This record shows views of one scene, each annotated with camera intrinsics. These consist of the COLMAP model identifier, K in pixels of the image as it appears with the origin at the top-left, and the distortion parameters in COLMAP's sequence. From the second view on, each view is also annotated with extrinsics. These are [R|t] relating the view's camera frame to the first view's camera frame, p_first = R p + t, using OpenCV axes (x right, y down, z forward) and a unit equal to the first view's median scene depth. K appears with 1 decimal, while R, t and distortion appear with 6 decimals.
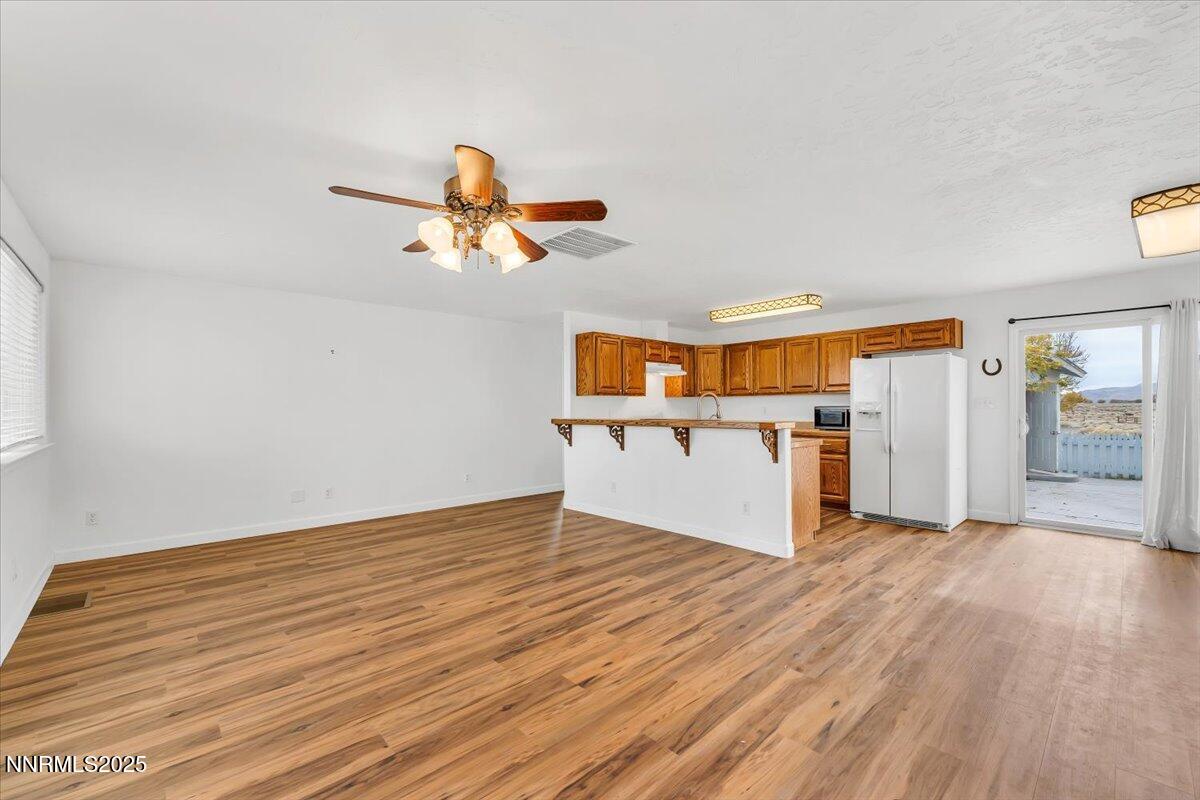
lens RADIAL K [[497.8, 0, 599.4], [0, 497.8, 408.6], [0, 0, 1]] dist [0.000230, -0.000277]
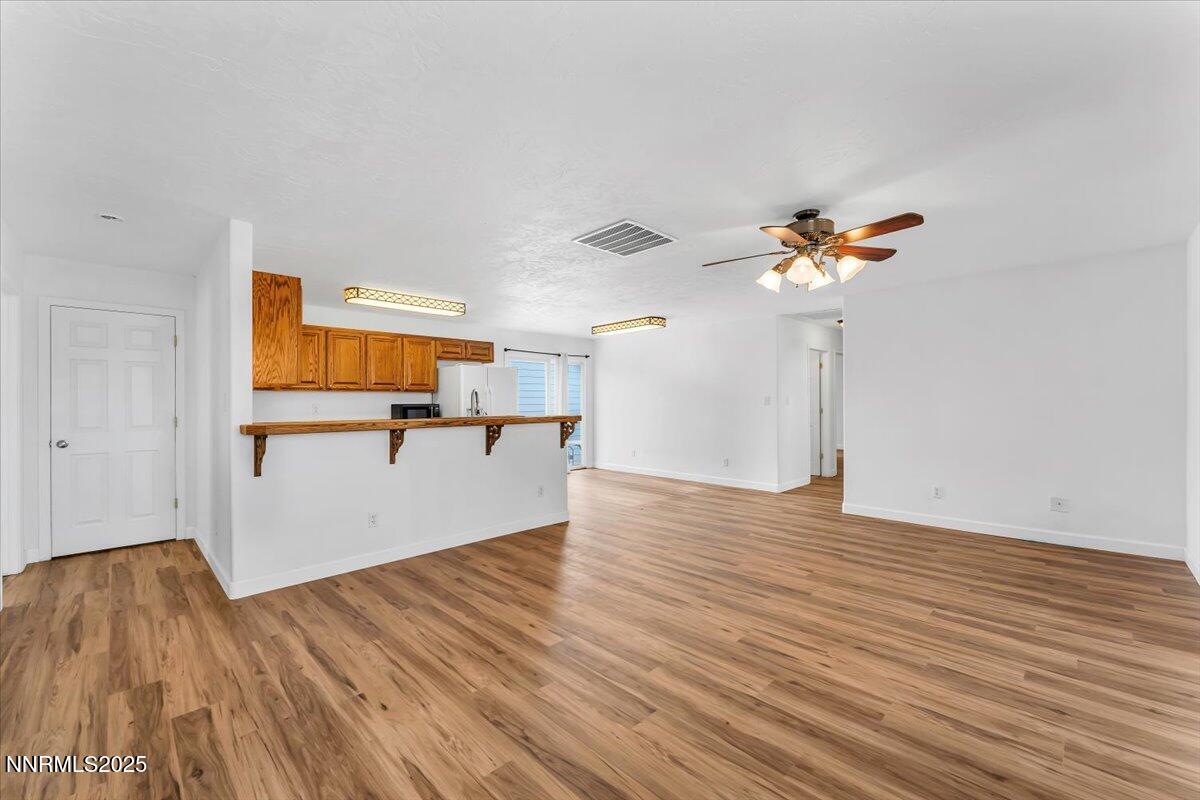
lens RADIAL K [[483.5, 0, 598.2], [0, 483.5, 399.4], [0, 0, 1]] dist [0.000940, 0.000906]
pose [[-0.035411, 0.013224, 0.999285, -0.682427], [0.005610, 0.999899, -0.013033, 0.001699], [-0.999357, 0.005144, -0.035482, 0.742496]]
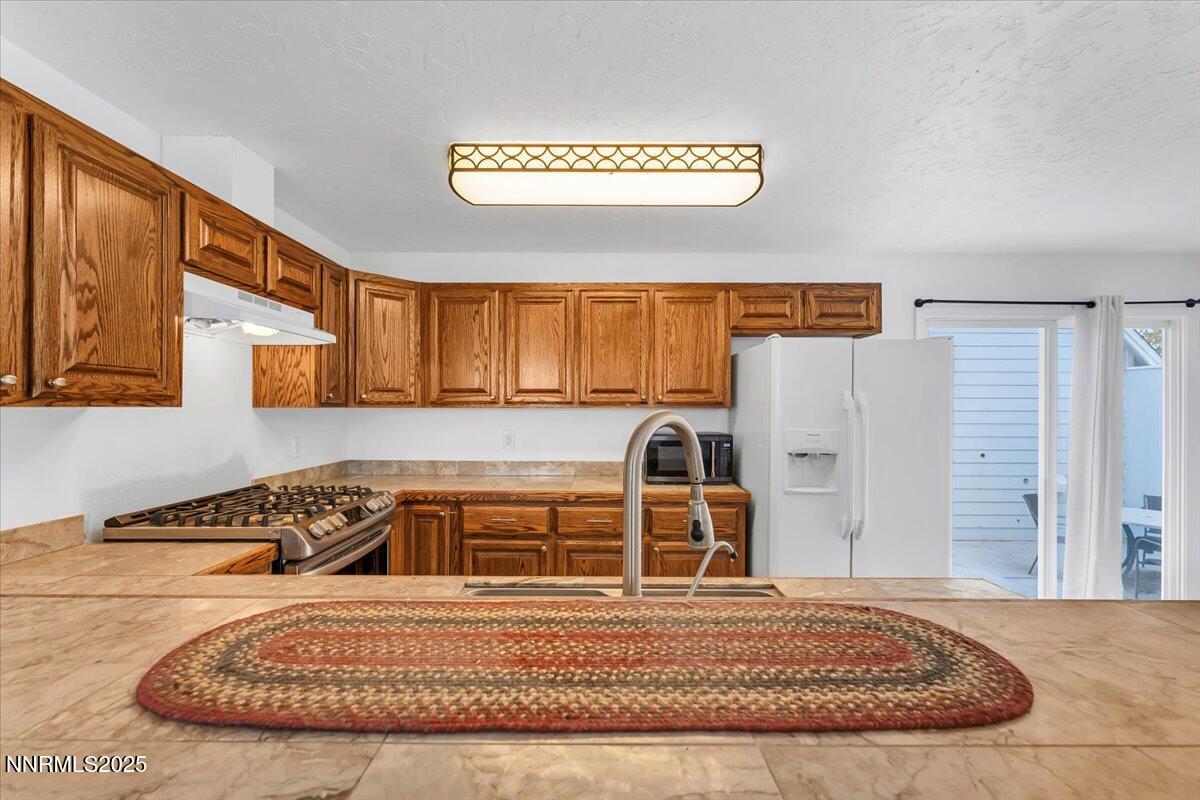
lens RADIAL K [[491.6, 0, 595.1], [0, 491.6, 406.9], [0, 0, 1]] dist [-0.000329, 0.000530]
pose [[0.688205, 0.012492, 0.725408, 0.070581], [-0.008080, 0.999922, -0.009553, -0.029831], [-0.725471, 0.000713, 0.688252, 0.840528]]
